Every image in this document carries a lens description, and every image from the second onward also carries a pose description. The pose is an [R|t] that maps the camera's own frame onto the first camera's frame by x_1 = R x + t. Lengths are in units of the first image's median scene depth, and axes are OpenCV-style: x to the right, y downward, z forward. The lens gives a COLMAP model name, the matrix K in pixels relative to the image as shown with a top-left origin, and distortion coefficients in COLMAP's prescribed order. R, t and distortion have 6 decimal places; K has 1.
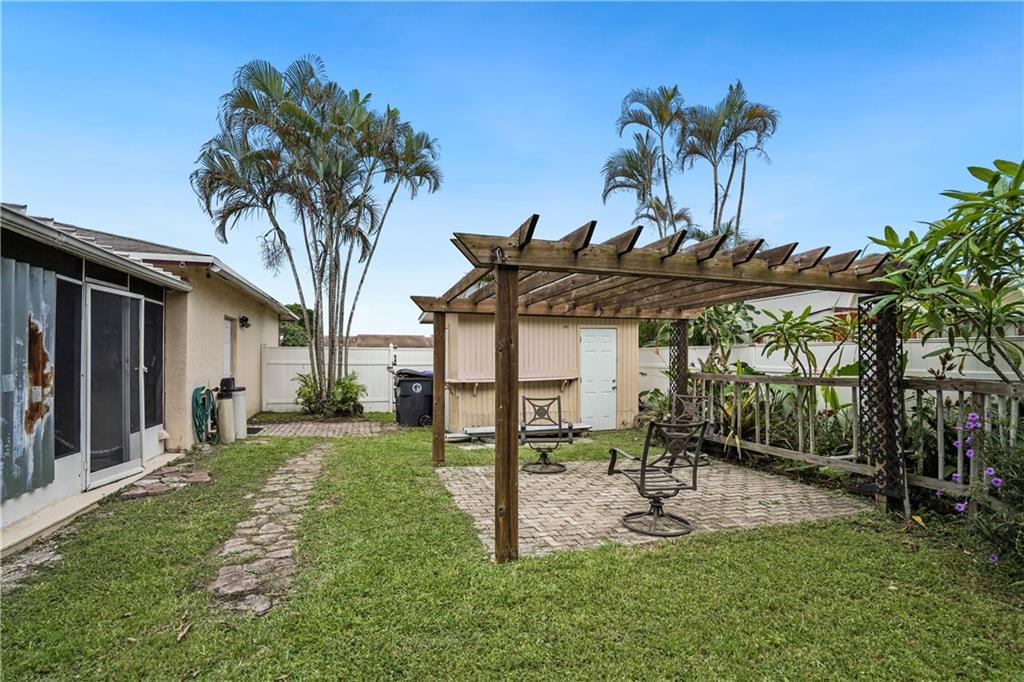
lens RADIAL K [[476.0, 0, 512.0], [0, 476.0, 341.0], [0, 0, 1]] dist [-0.004769, 0.000139]
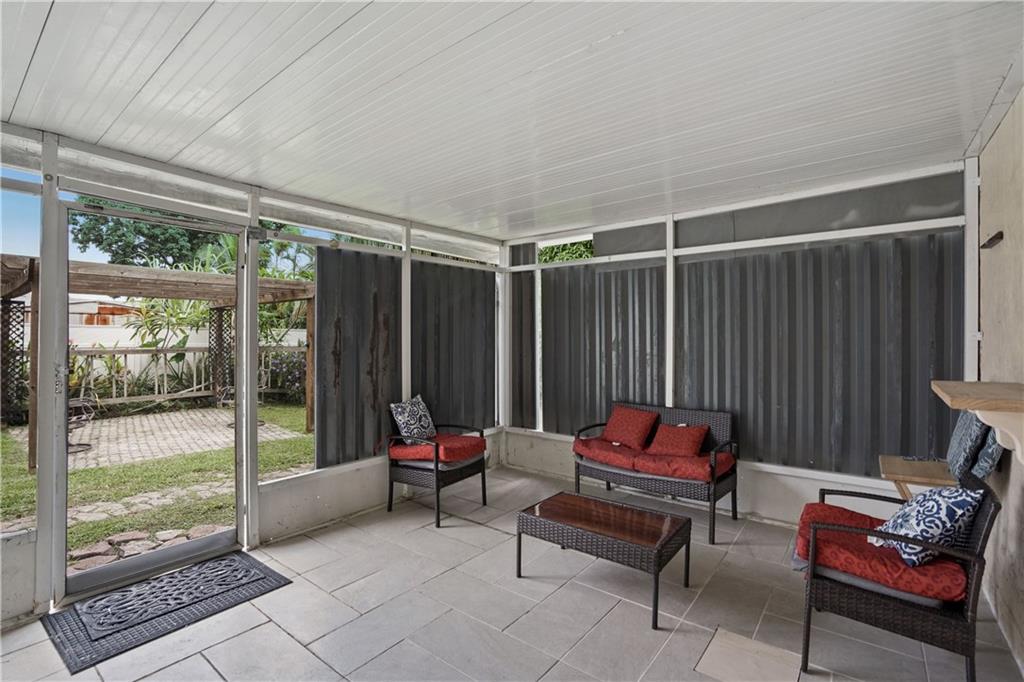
lens RADIAL K [[476.0, 0, 512.0], [0, 476.0, 341.0], [0, 0, 1]] dist [-0.004769, 0.000139]
pose [[-0.586130, -0.002440, 0.810213, -1.401278], [-0.027370, 0.999484, -0.016790, 0.042082], [-0.809755, -0.032016, -0.585895, 0.952256]]
